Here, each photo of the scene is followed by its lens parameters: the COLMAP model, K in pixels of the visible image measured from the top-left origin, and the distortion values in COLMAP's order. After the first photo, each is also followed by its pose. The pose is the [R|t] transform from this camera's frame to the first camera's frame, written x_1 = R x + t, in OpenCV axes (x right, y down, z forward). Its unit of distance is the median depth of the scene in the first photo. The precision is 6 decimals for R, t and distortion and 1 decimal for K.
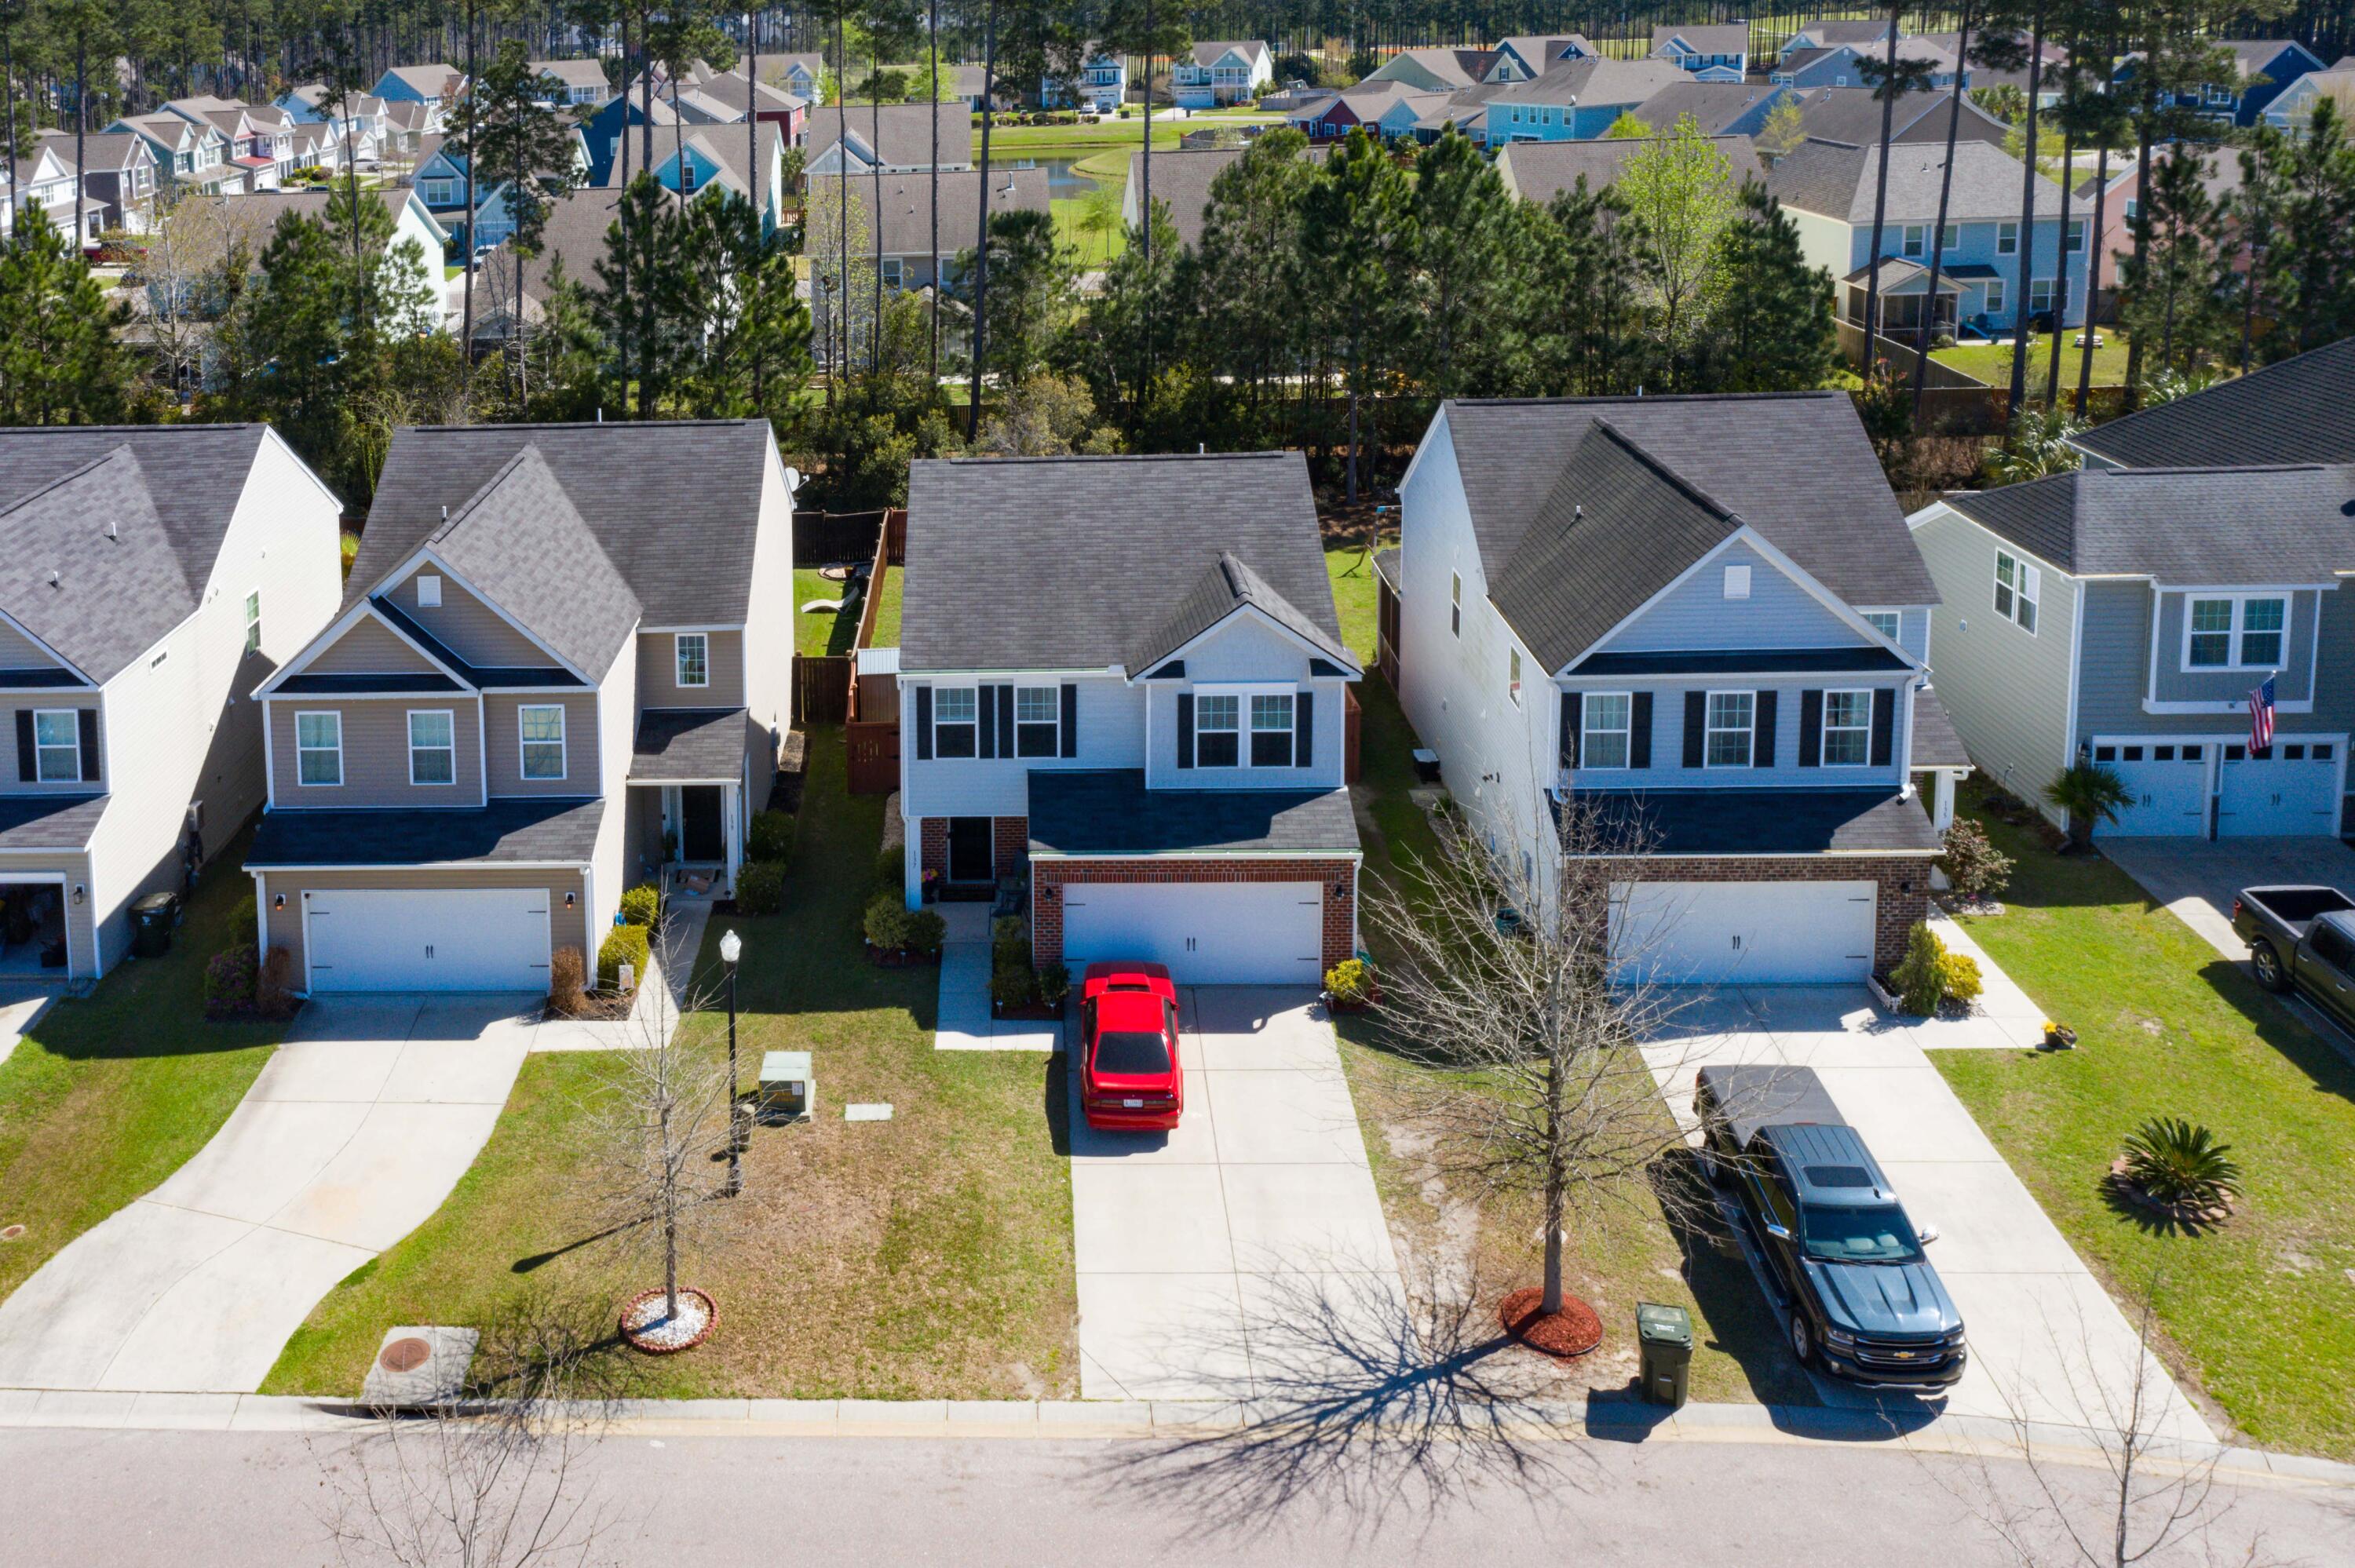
lens RADIAL K [[2010.9, 0, 889.3], [0, 2010.9, 224.7], [0, 0, 1]] dist [-0.000801, 0.000349]
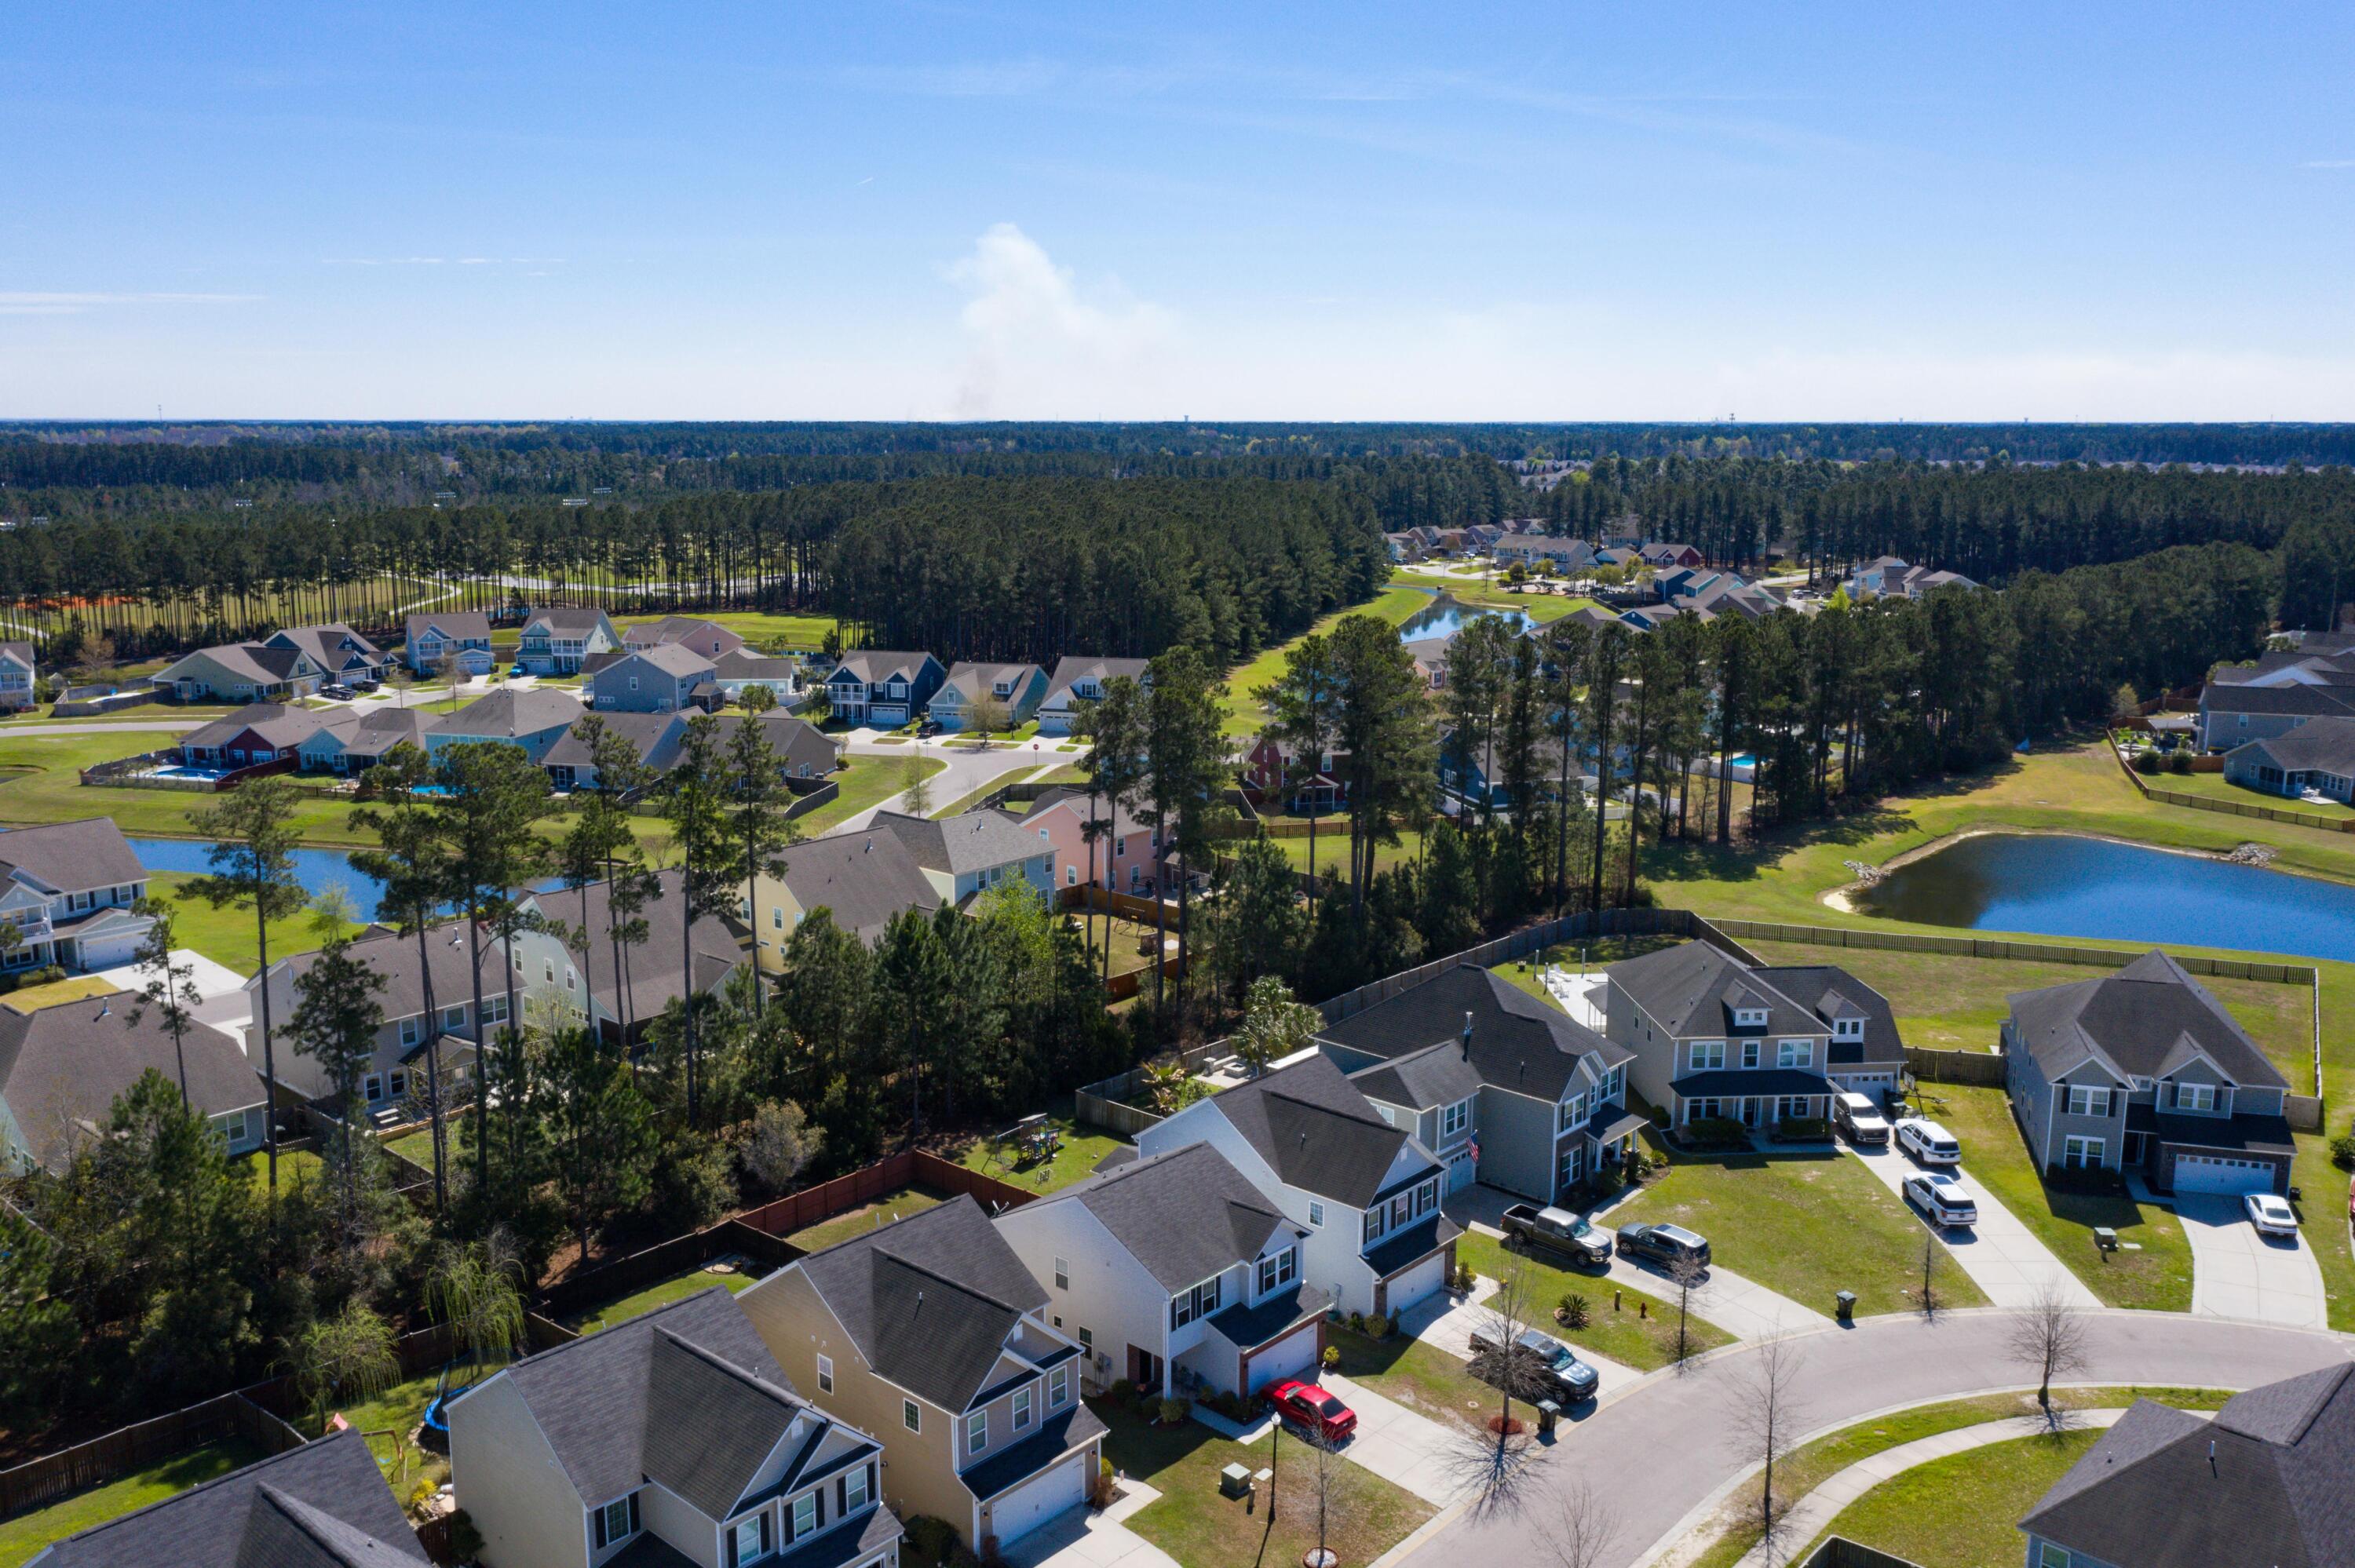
lens RADIAL K [[1907.6, 0, 1192.2], [0, 1907.6, 867.1], [0, 0, 1]] dist [0.003707, 0.005038]
pose [[0.613208, -0.143797, 0.776723, -1.550442], [0.068159, 0.989256, 0.129333, -0.506311], [-0.786975, -0.026367, 0.616421, -0.260173]]
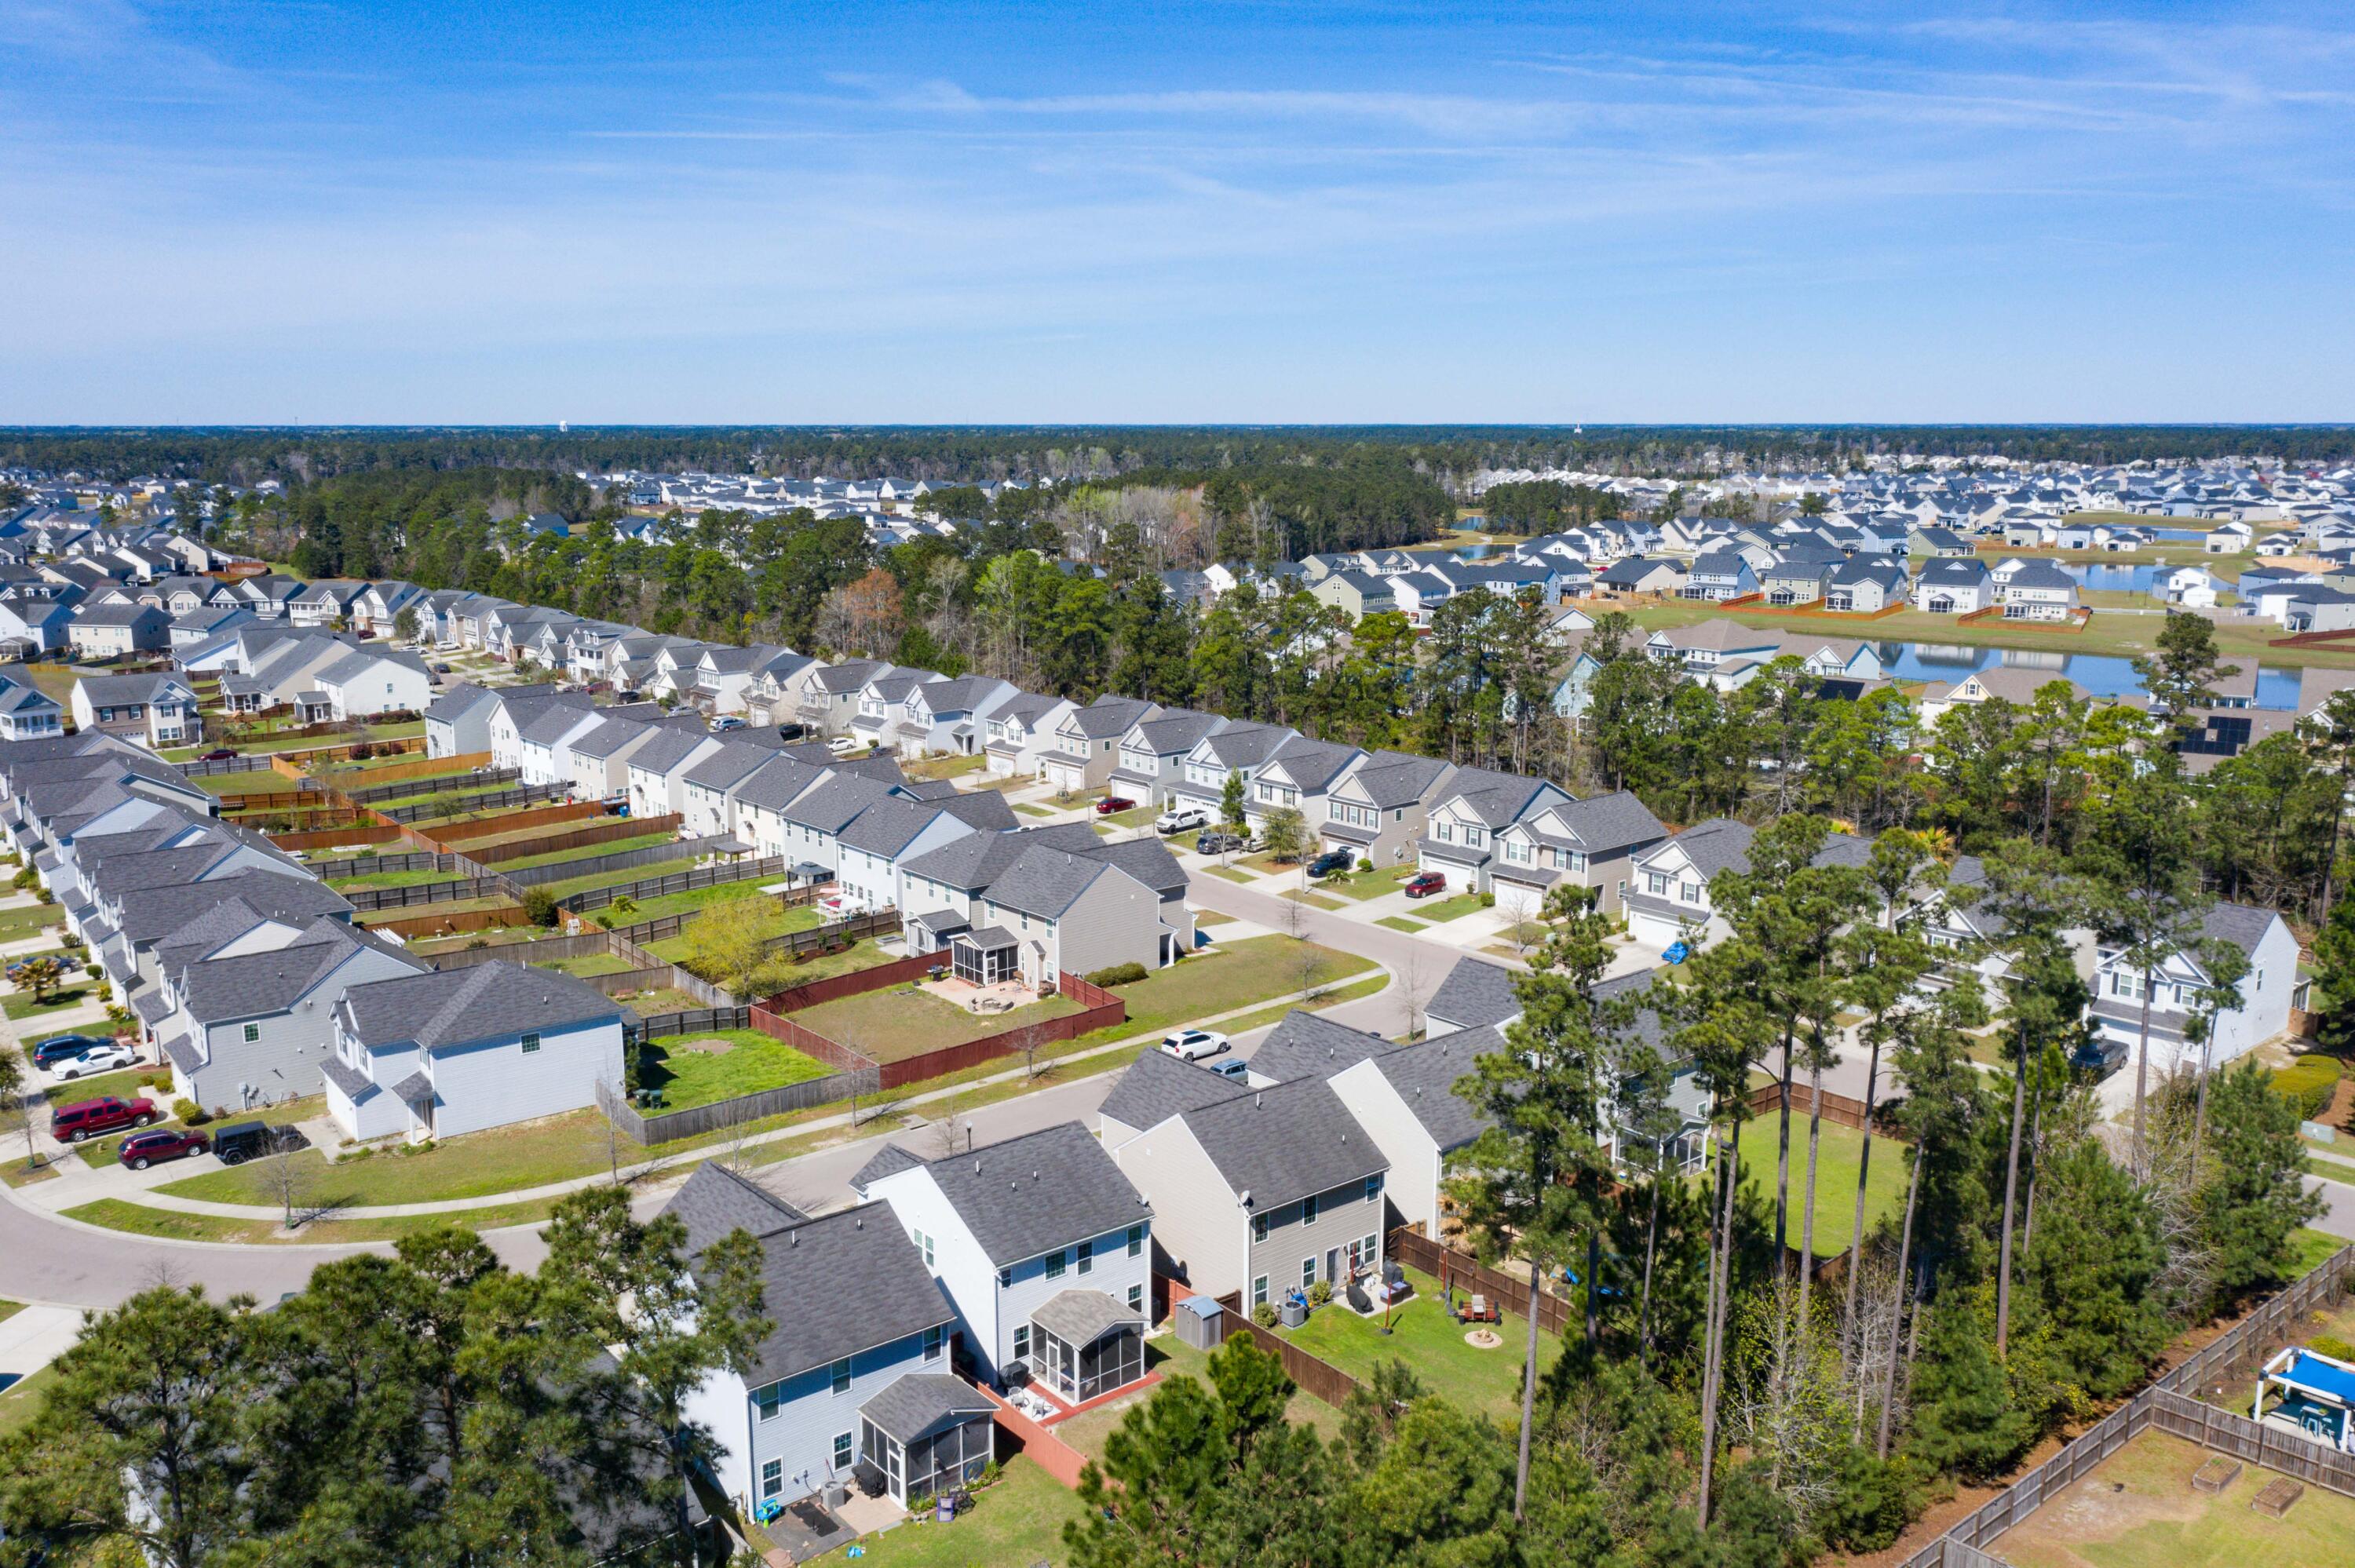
lens RADIAL K [[1904.4, 0, 1171.1], [0, 1904.4, 787.3], [0, 0, 1]] dist [-0.004772, 0.010106]
pose [[-0.728332, 0.164656, -0.665148, 1.440554], [-0.054551, 0.953686, 0.295816, -0.961883], [0.683050, 0.251736, -0.685618, 2.778201]]
